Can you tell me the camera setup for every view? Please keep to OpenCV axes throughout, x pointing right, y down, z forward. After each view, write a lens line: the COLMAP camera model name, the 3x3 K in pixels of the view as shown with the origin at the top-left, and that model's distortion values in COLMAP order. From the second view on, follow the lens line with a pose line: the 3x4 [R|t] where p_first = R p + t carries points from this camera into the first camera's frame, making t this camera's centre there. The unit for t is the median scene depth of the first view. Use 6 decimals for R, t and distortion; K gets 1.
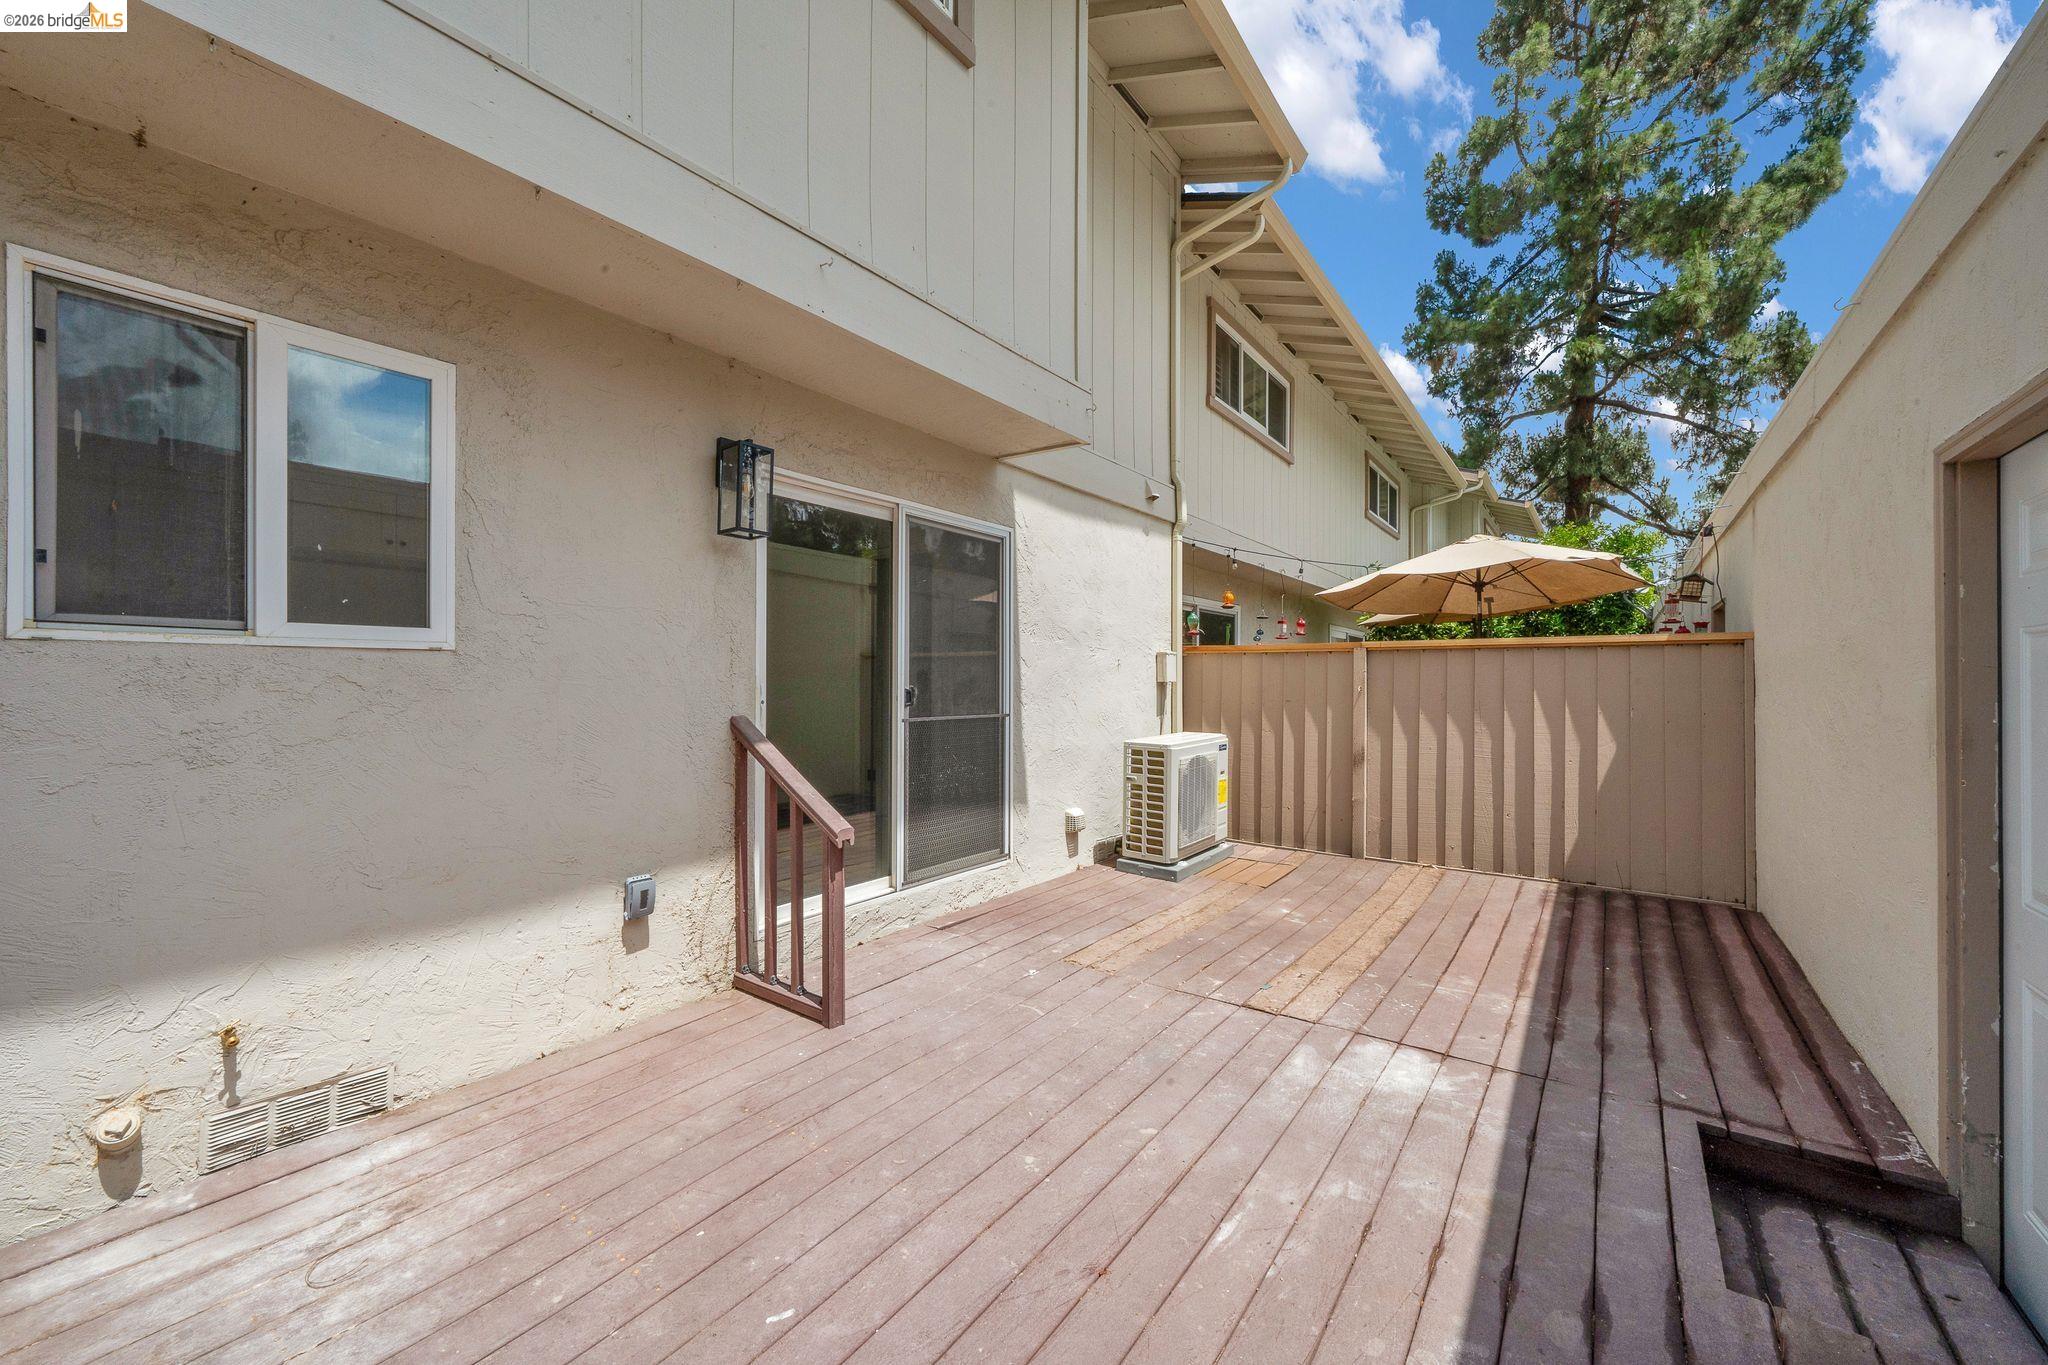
lens RADIAL K [[800.6, 0, 1013.5], [0, 800.6, 677.6], [0, 0, 1]] dist [-0.001573, -0.000313]
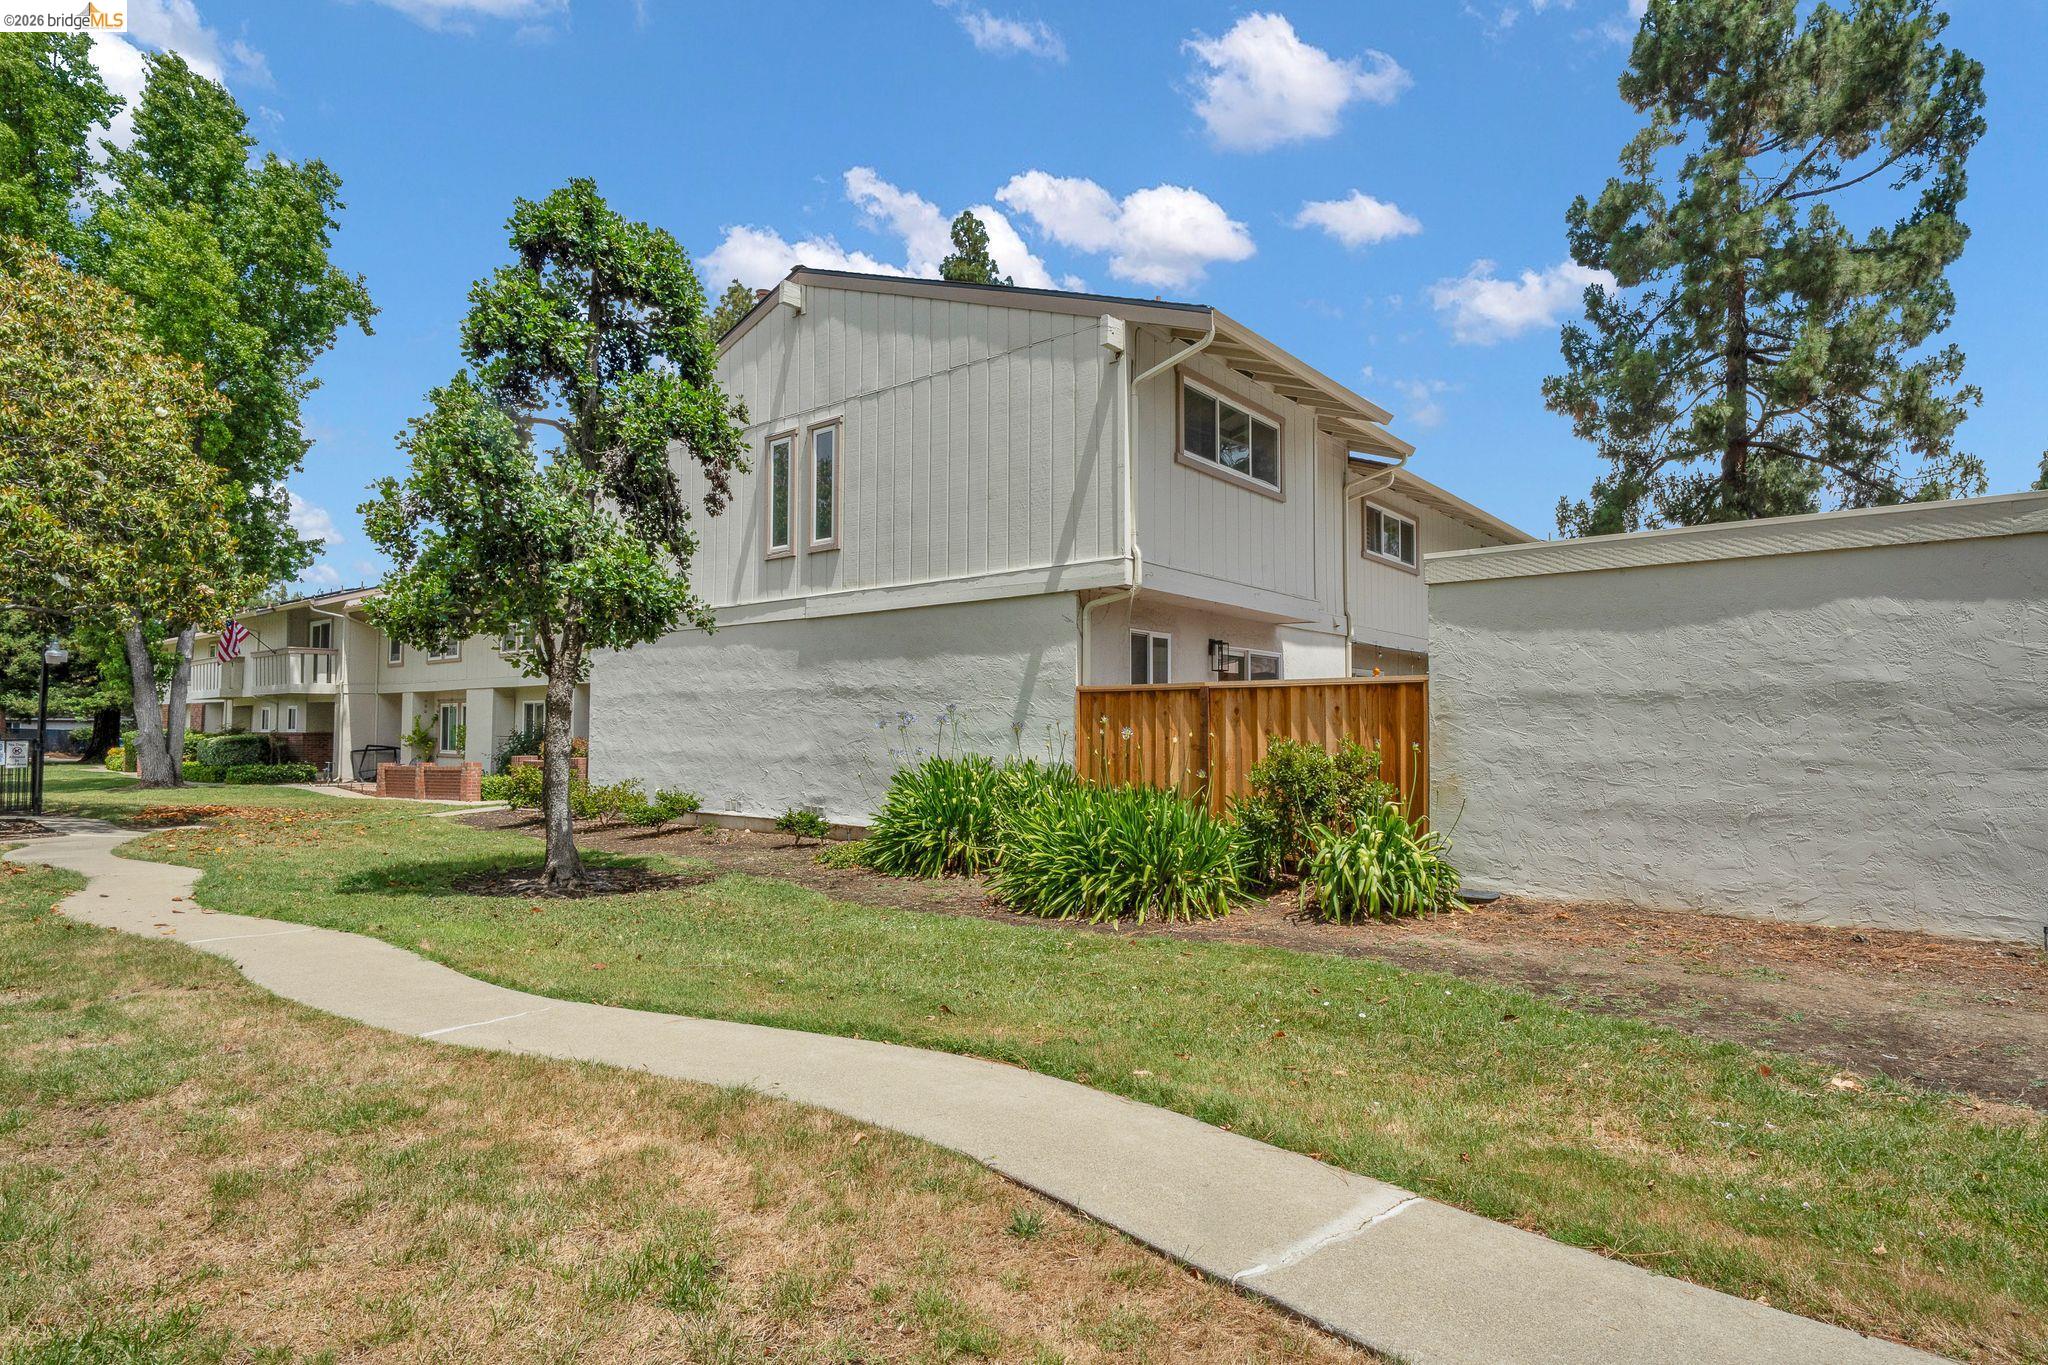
lens RADIAL K [[1049.1, 0, 1019.4], [0, 1049.1, 677.5], [0, 0, 1]] dist [-0.002246, -0.000803]
pose [[0.998170, -0.004667, -0.060298, -0.633165], [0.001732, 0.998816, -0.048622, 0.030683], [0.060453, 0.048428, 0.996996, -2.252990]]
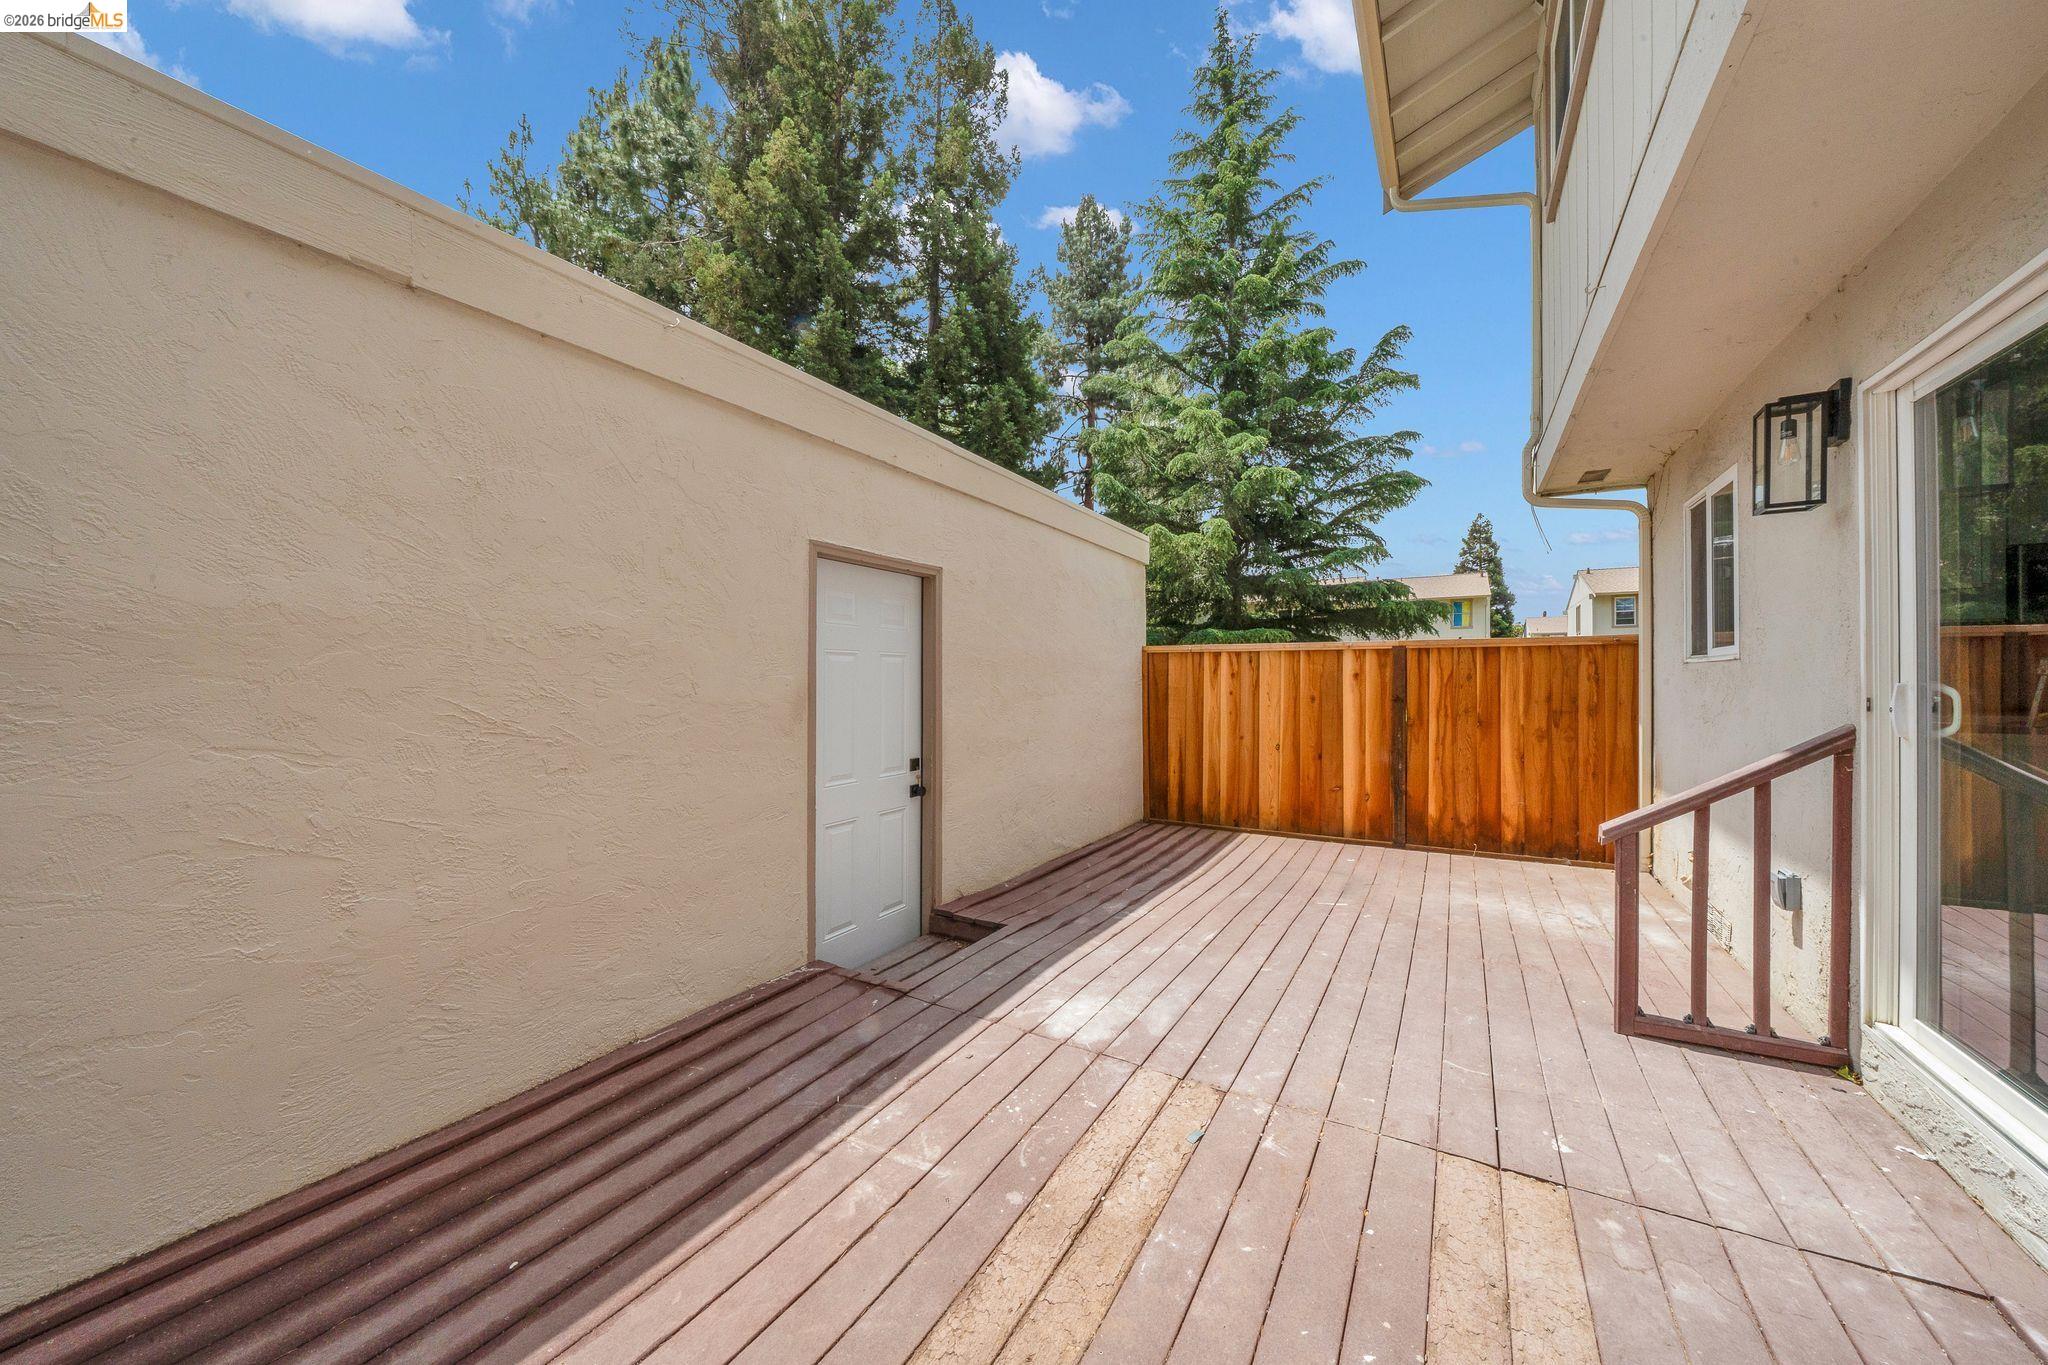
lens RADIAL K [[720.6, 0, 1049.6], [0, 720.6, 674.8], [0, 0, 1]] dist [-0.001435, -0.000165]
pose [[-0.992948, -0.005454, -0.118427, 0.391842], [-0.004150, 0.999928, -0.011247, 0.008657], [0.118480, -0.010676, -0.992899, 1.217313]]
